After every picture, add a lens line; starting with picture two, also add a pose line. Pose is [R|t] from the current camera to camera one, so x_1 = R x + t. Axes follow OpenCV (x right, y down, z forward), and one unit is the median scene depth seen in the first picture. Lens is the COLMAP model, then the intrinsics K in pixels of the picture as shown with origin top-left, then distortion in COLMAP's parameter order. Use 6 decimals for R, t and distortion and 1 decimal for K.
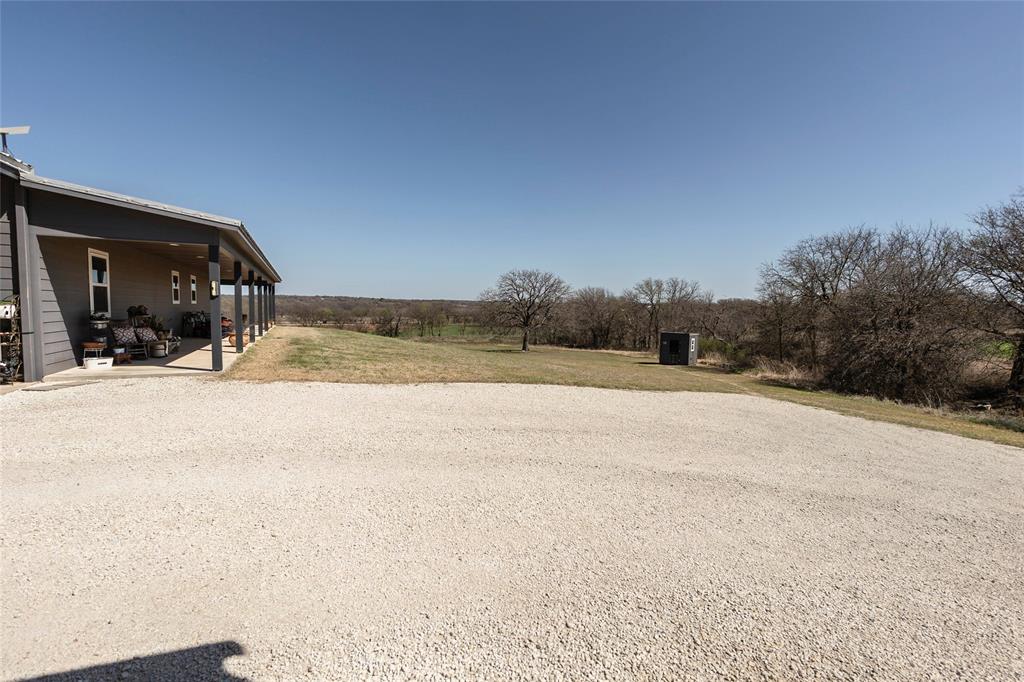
lens RADIAL K [[472.5, 0, 514.3], [0, 472.5, 340.1], [0, 0, 1]] dist [-0.002166, -0.000355]
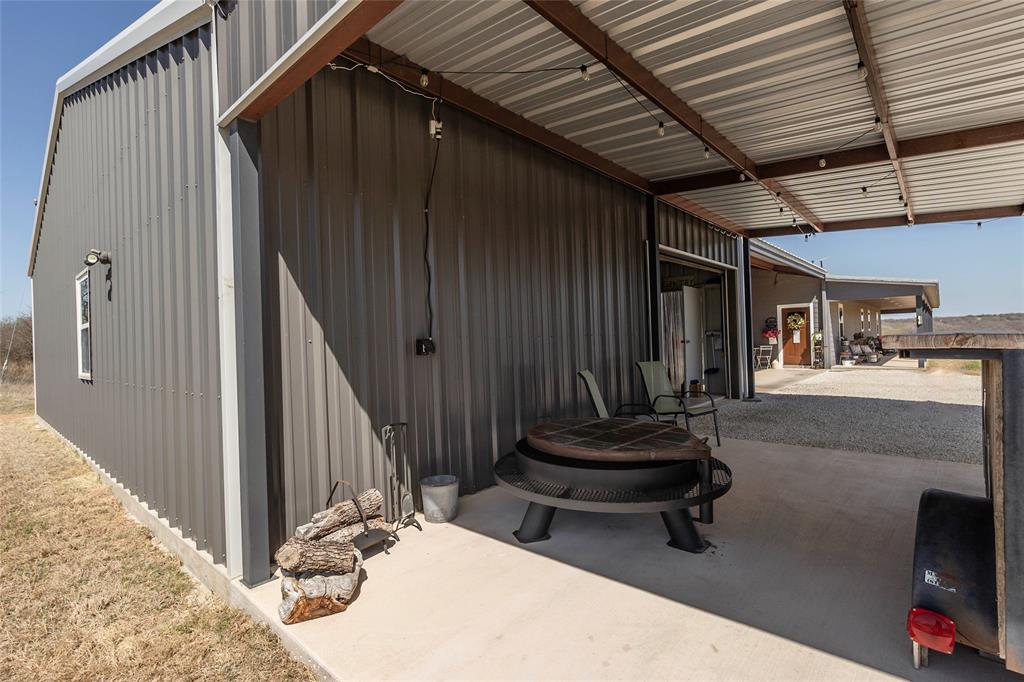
lens RADIAL K [[482.3, 0, 512.0], [0, 482.3, 341.0], [0, 0, 1]] dist [0.000206, 0.000058]
pose [[0.403248, -0.019524, -0.914882, 0.313731], [-0.030768, 0.998918, -0.034878, 0.059039], [0.914573, 0.042214, 0.402211, -0.888742]]
